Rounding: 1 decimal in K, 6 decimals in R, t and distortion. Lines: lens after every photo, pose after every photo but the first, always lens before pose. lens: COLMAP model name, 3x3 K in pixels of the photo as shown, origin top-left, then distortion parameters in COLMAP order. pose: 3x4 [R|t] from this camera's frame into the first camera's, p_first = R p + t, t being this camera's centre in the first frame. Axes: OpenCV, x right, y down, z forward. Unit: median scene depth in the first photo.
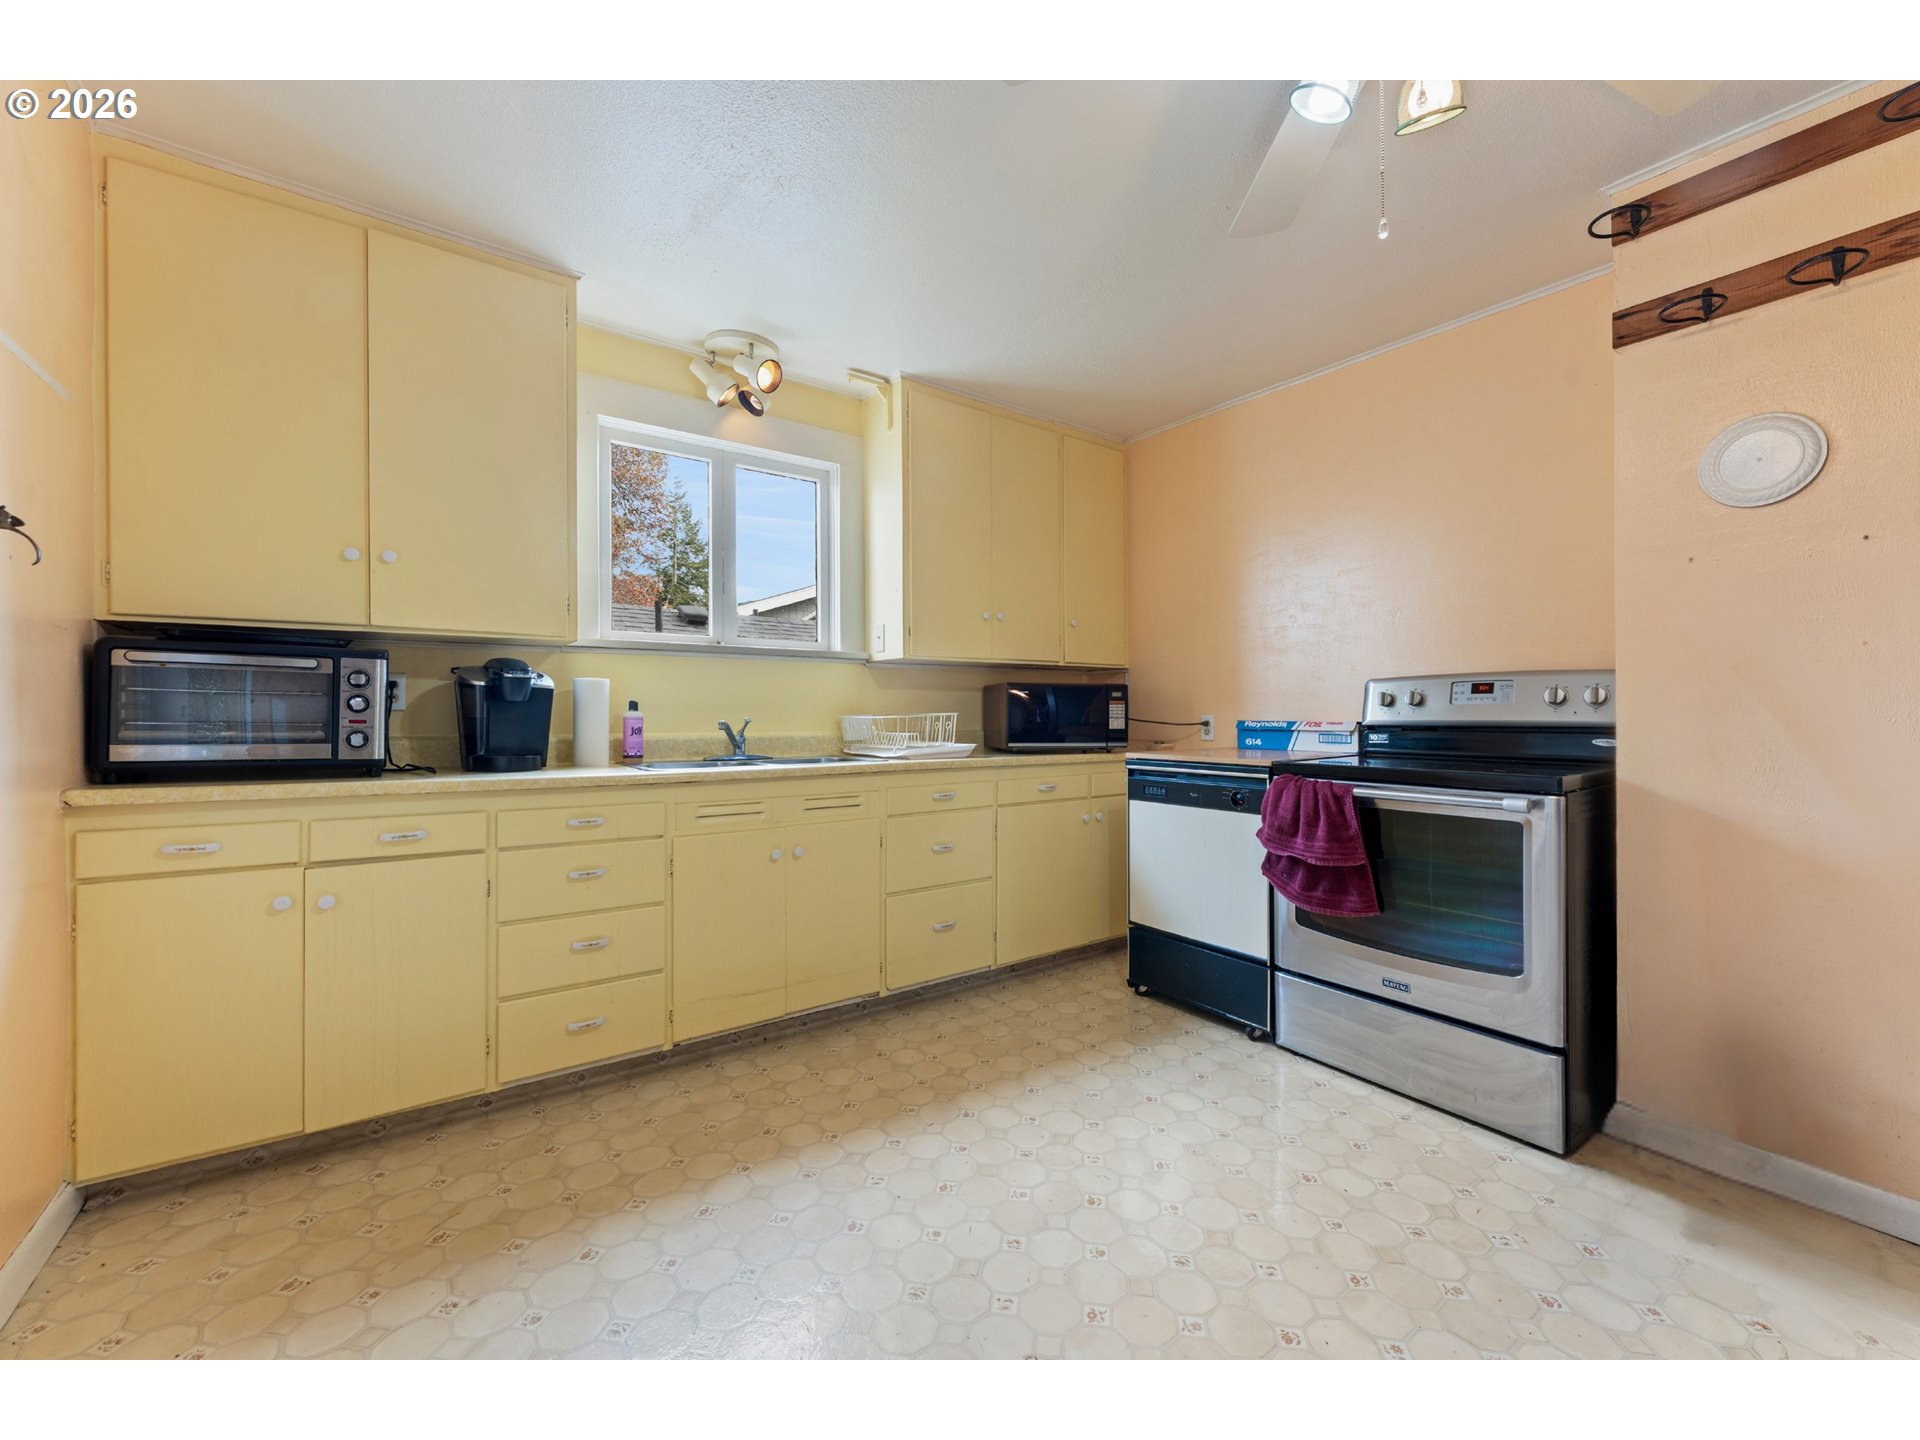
lens RADIAL K [[776.4, 0, 967.1], [0, 776.4, 723.4], [0, 0, 1]] dist [-0.002178, -0.000288]
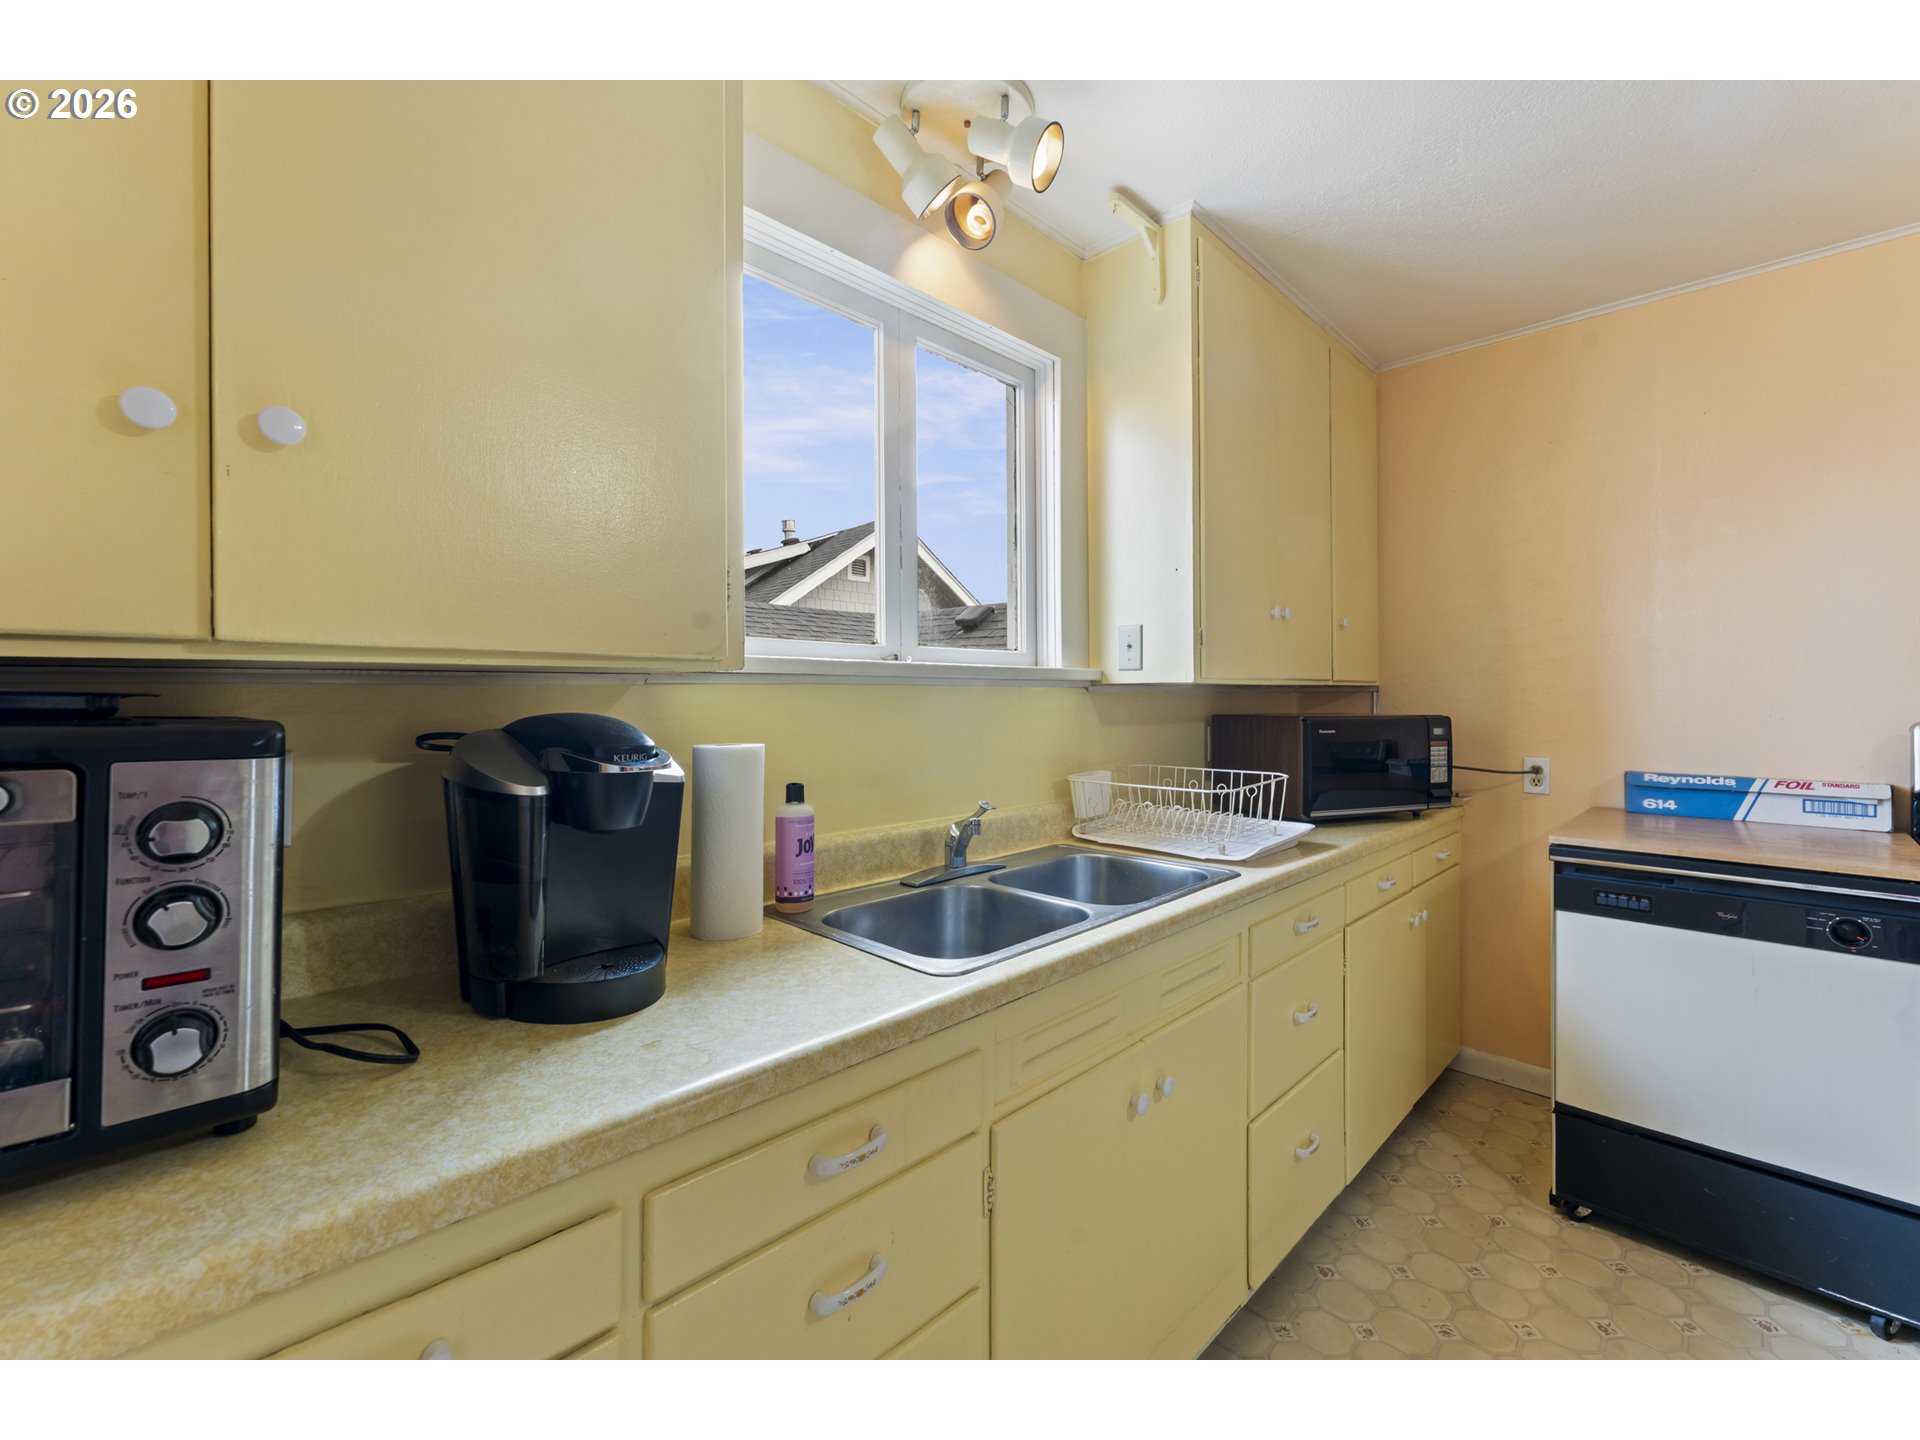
lens RADIAL K [[776.4, 0, 955.0], [0, 776.4, 700.5], [0, 0, 1]] dist [-0.002178, -0.000288]
pose [[0.986541, -0.003804, 0.163469, -0.386880], [0.004677, 0.999977, -0.004961, -0.073651], [-0.163446, 0.005659, 0.986536, 0.472075]]
